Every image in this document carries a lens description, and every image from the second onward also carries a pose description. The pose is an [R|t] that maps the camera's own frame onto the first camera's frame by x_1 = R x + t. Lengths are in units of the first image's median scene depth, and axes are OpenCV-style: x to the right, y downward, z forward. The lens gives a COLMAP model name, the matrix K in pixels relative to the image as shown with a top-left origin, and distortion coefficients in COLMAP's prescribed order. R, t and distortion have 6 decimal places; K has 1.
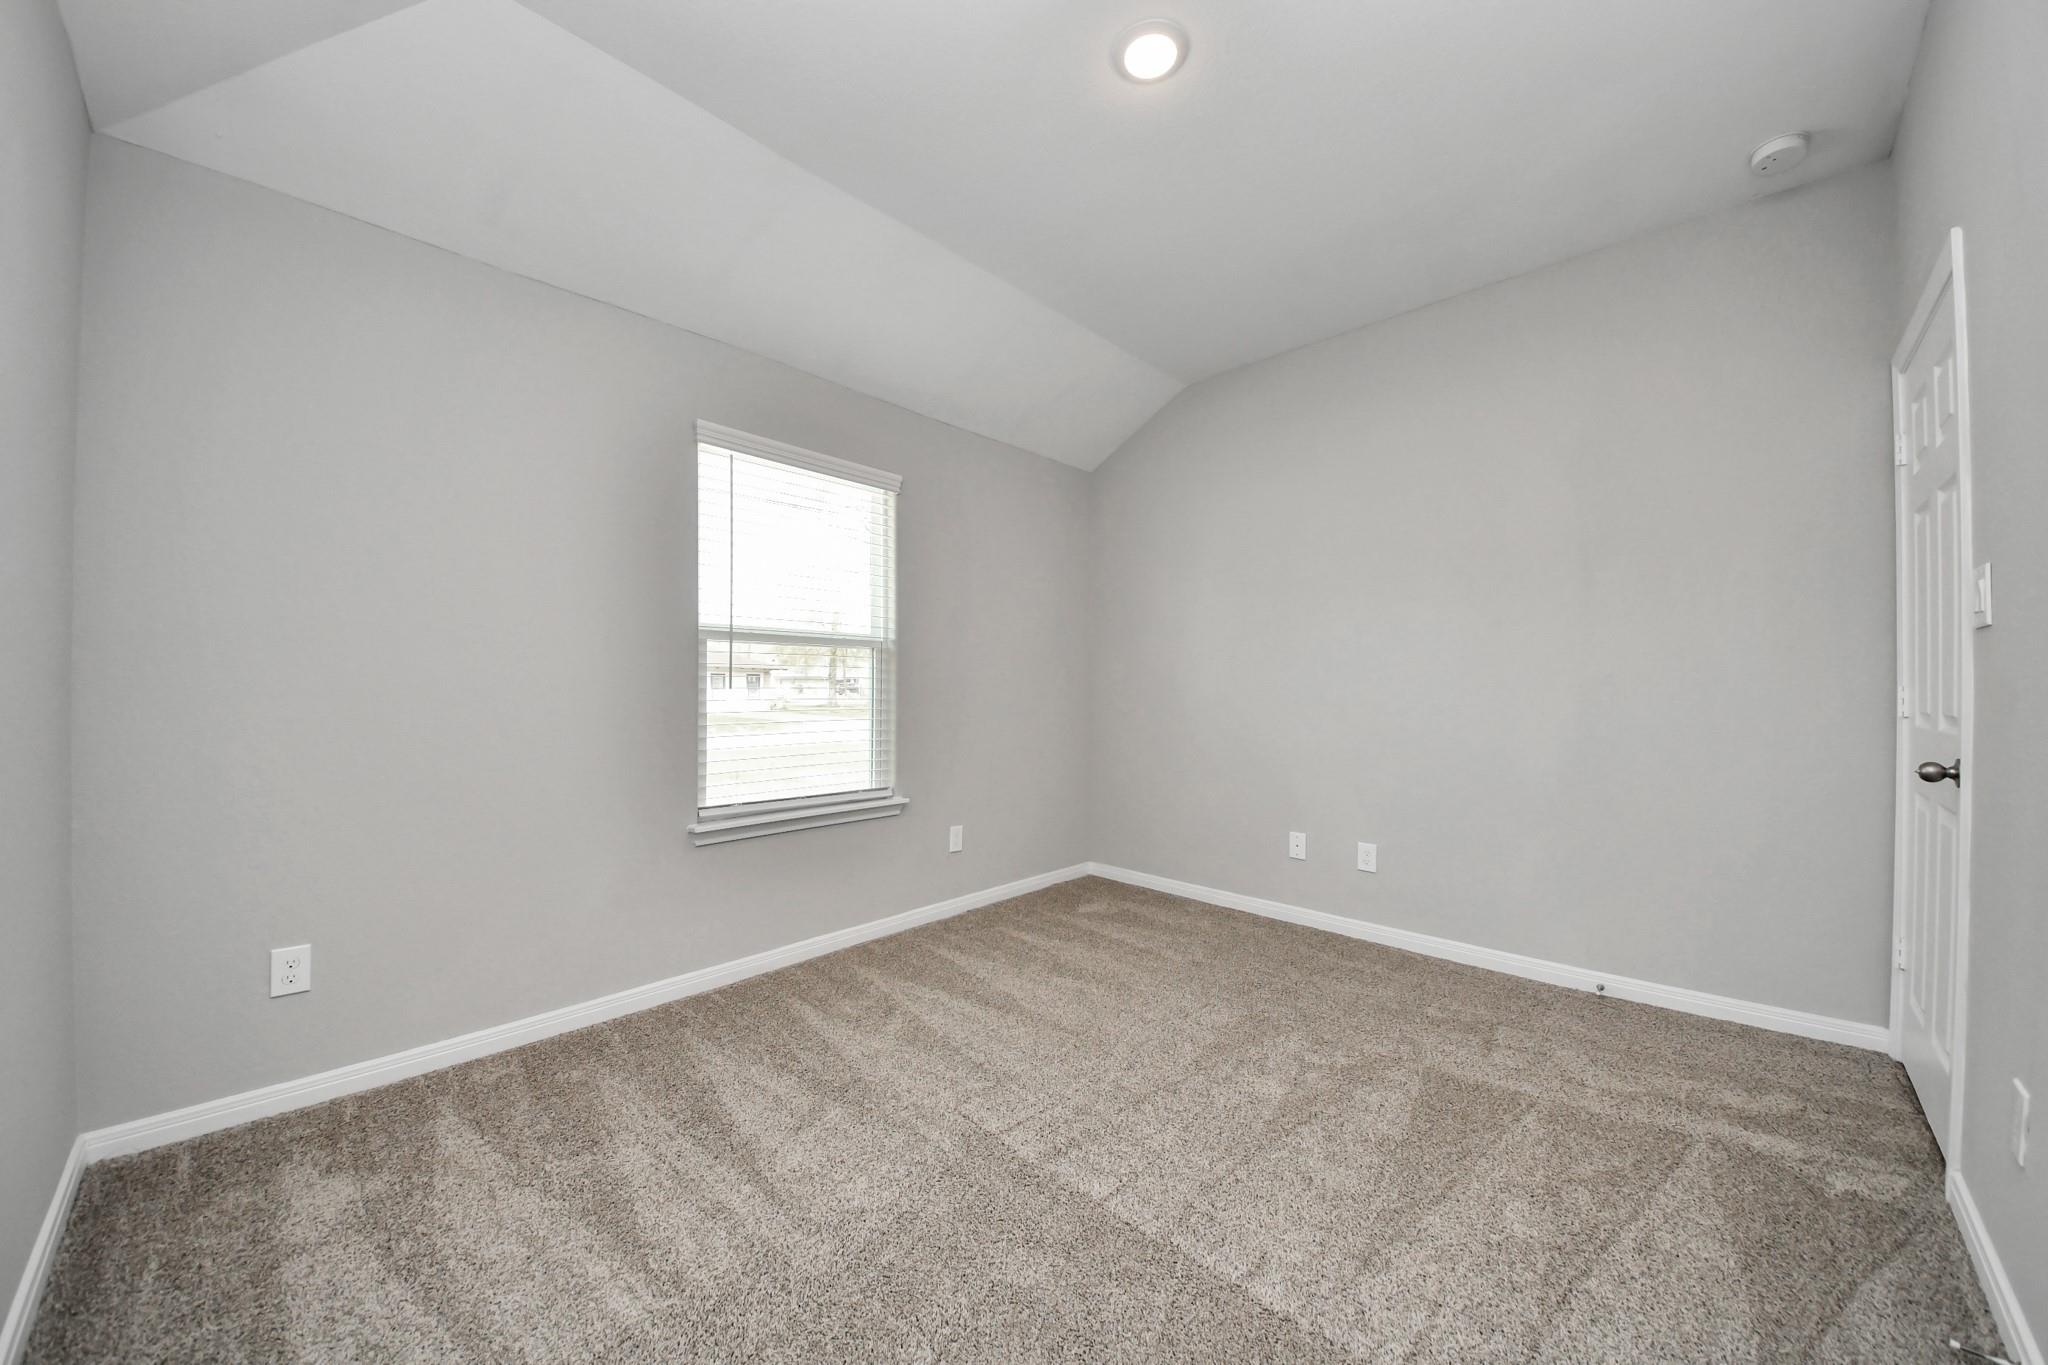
lens RADIAL K [[701.7, 0, 1024.0], [0, 701.7, 682.5], [0, 0, 1]] dist [0.000312, 0.000011]
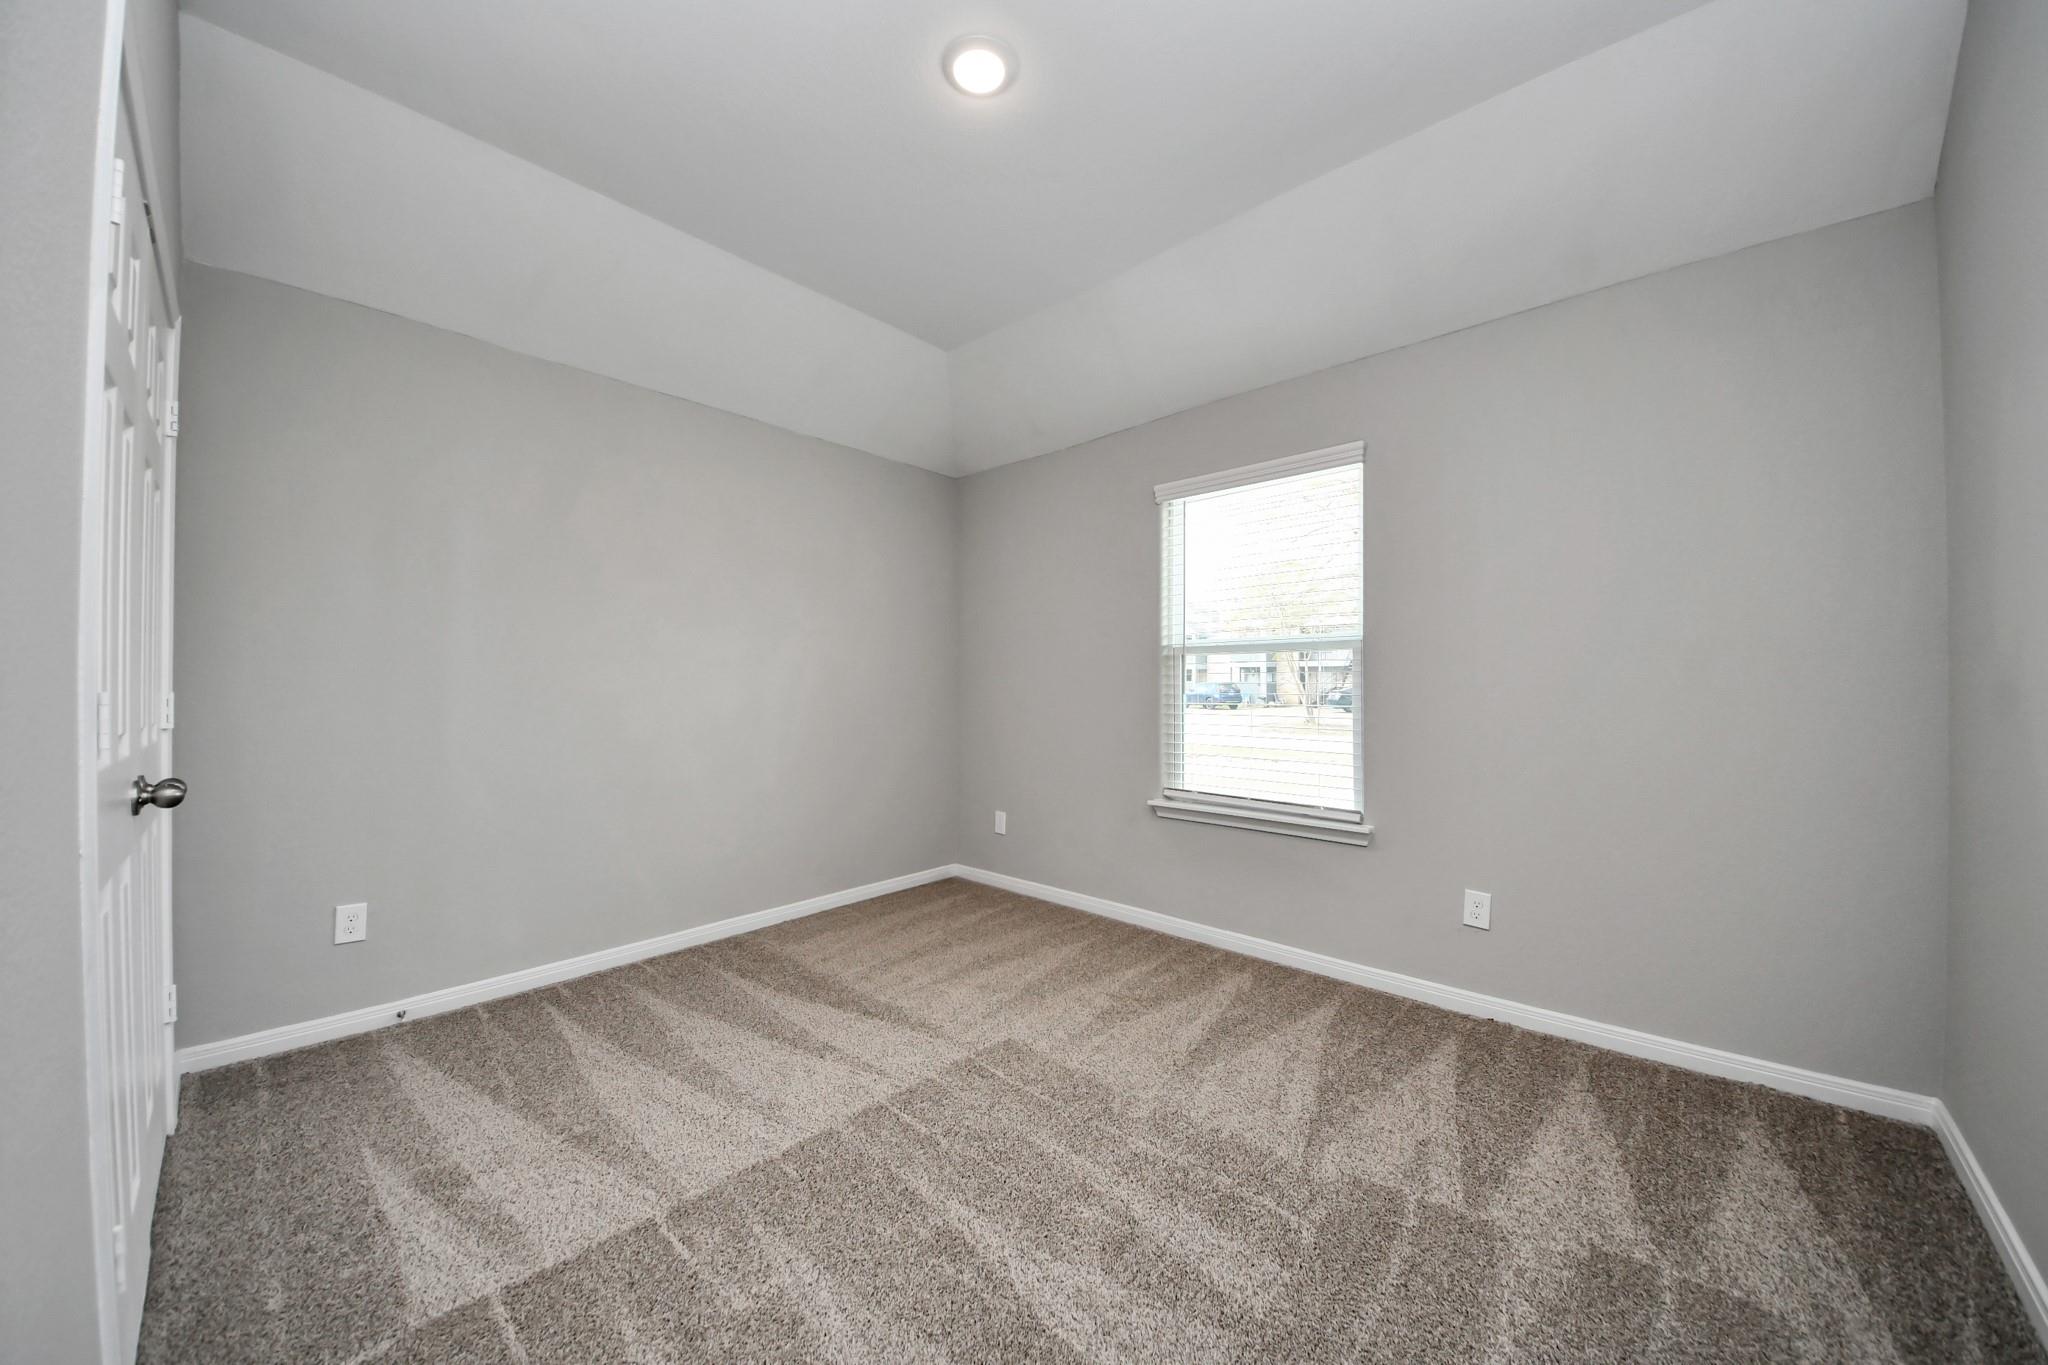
lens RADIAL K [[712.8, 0, 1024.0], [0, 712.8, 682.5], [0, 0, 1]] dist [-0.000064, -0.000010]
pose [[-0.003238, -0.007733, -0.999965, 0.770292], [0.024888, 0.999660, -0.007811, -0.012414], [0.999685, -0.024913, -0.003045, 0.683975]]
